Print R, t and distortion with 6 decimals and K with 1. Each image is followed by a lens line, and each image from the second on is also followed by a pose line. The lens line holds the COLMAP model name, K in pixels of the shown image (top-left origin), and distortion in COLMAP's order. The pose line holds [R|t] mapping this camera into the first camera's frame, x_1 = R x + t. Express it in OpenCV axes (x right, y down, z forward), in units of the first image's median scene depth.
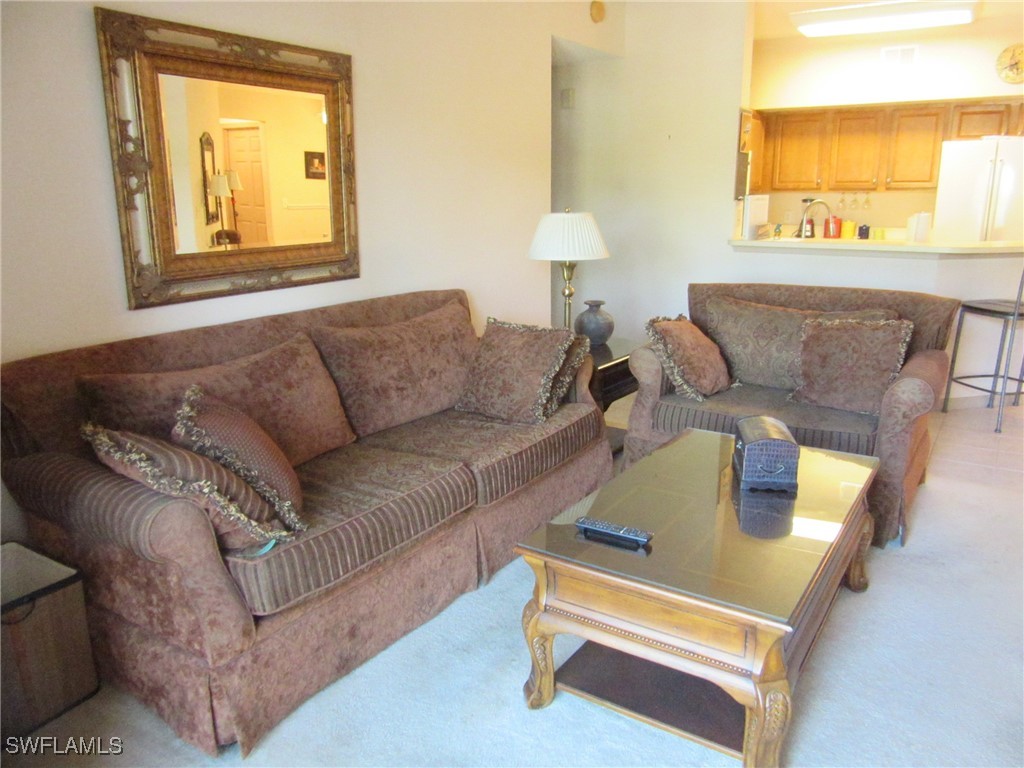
lens RADIAL K [[759.3, 0, 512.0], [0, 759.3, 384.0], [0, 0, 1]] dist [-0.034932, 0.003843]
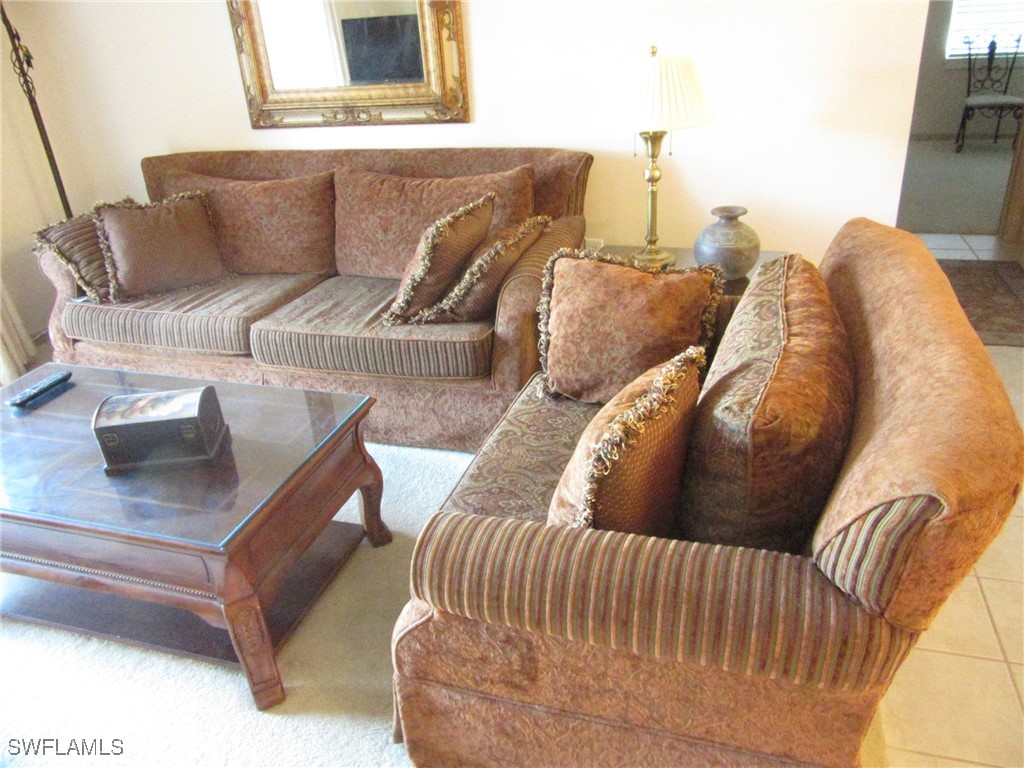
lens RADIAL K [[739.3, 0, 512.0], [0, 739.3, 384.0], [0, 0, 1]] dist [-0.035926, -0.000064]
pose [[0.282374, 0.424283, -0.860377, 0.863284], [-0.179525, 0.904403, 0.387073, -0.246334], [0.942357, 0.045160, 0.331549, 0.891621]]
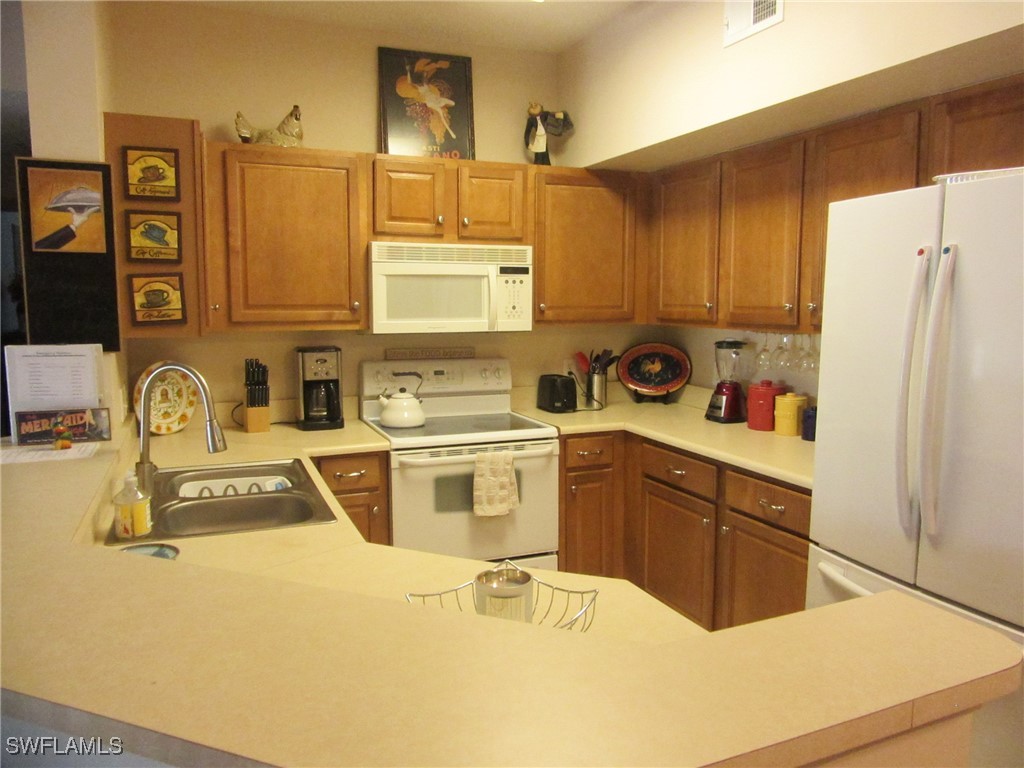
lens RADIAL K [[759.3, 0, 512.0], [0, 759.3, 384.0], [0, 0, 1]] dist [-0.034932, 0.003843]
pose [[0.826346, 0.074358, -0.558233, 1.372353], [-0.150061, 0.984480, -0.090998, -0.392848], [0.542803, 0.158964, 0.824679, 1.361063]]
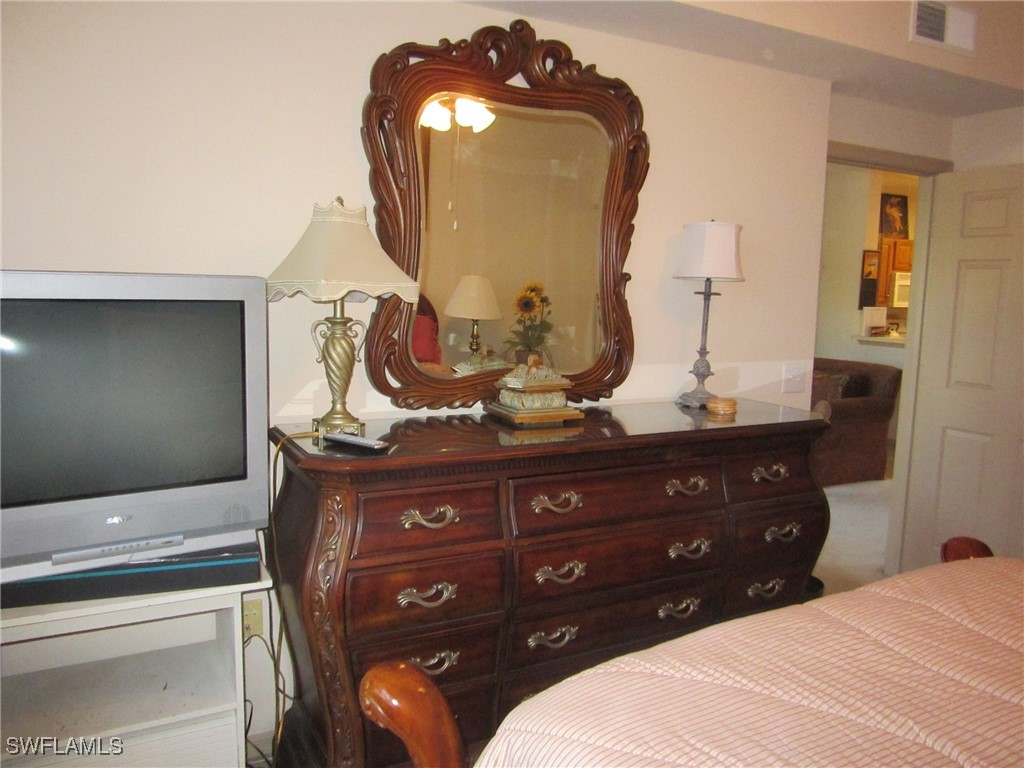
lens RADIAL K [[795.7, 0, 512.0], [0, 795.7, 384.0], [0, 0, 1]] dist [-0.057954, 0.006402]
pose [[0.871649, 0.097726, -0.480289, 0.791577], [-0.158222, 0.983561, -0.087020, 0.245299], [0.463890, 0.151844, 0.872783, -1.099353]]
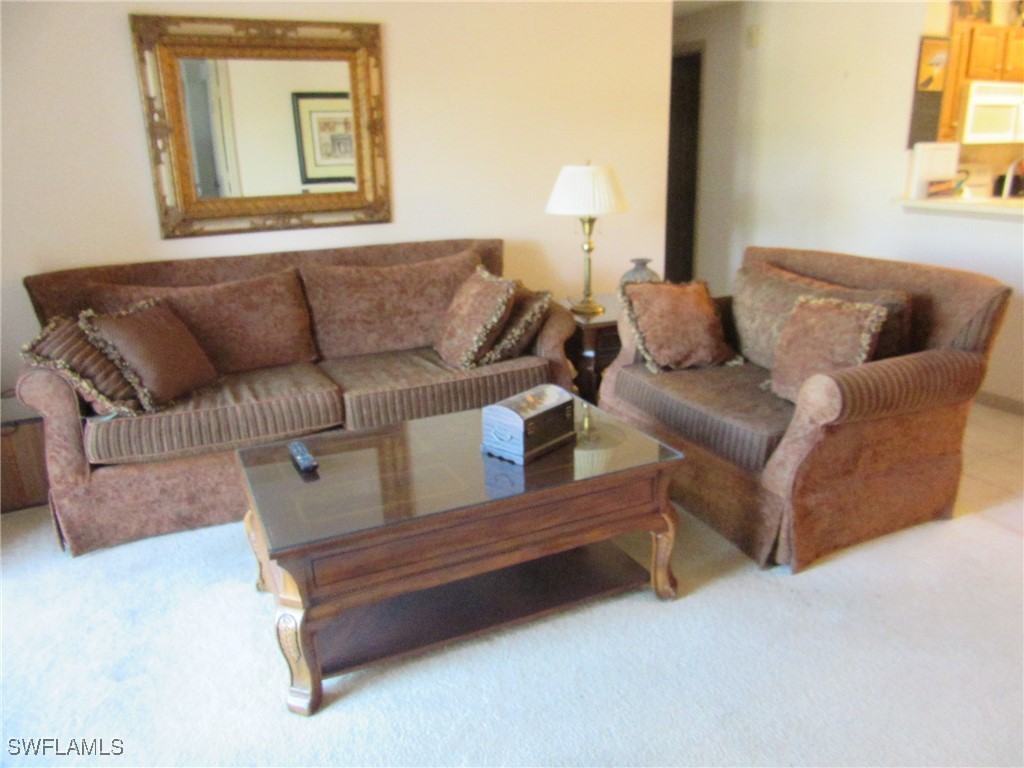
lens RADIAL K [[759.3, 0, 512.0], [0, 759.3, 384.0], [0, 0, 1]] dist [-0.034932, 0.003843]
pose [[0.853209, 0.147324, -0.500331, 0.648242], [-0.113149, 0.988715, 0.098179, -0.039975], [0.509149, -0.027156, 0.860250, 0.130967]]
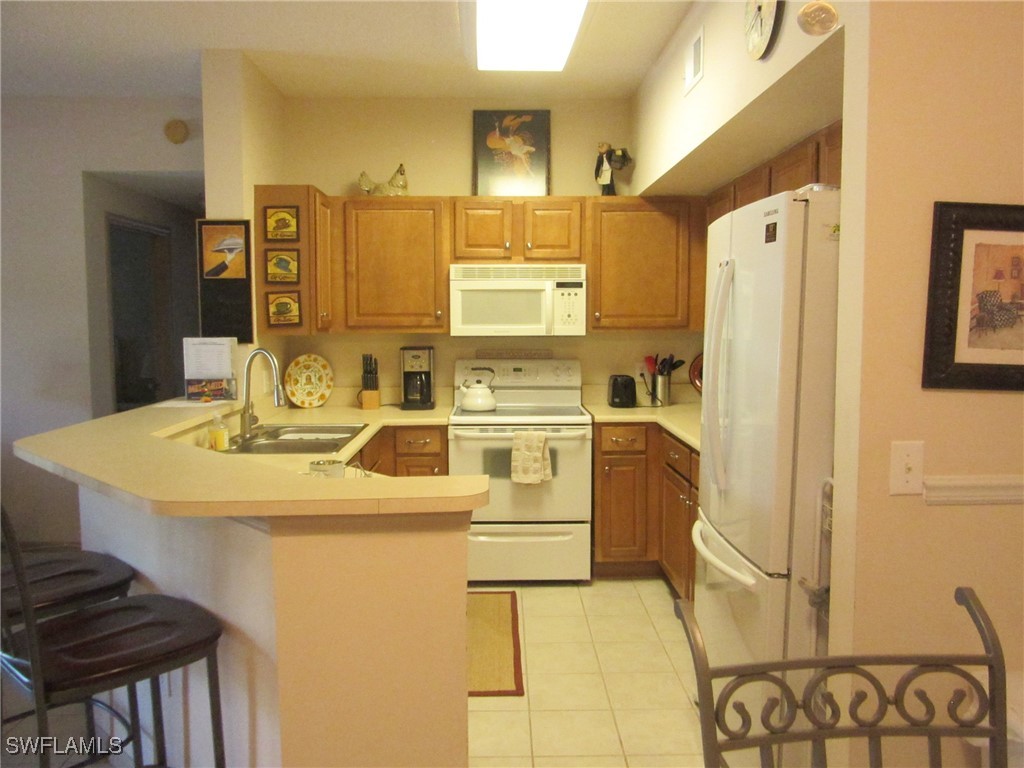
lens RADIAL K [[795.7, 0, 512.0], [0, 795.7, 384.0], [0, 0, 1]] dist [-0.057954, 0.006402]
pose [[0.565693, 0.079512, -0.820774, 1.867963], [-0.209496, 0.976541, -0.049787, -0.397698], [0.797561, 0.200113, 0.569080, 1.414815]]
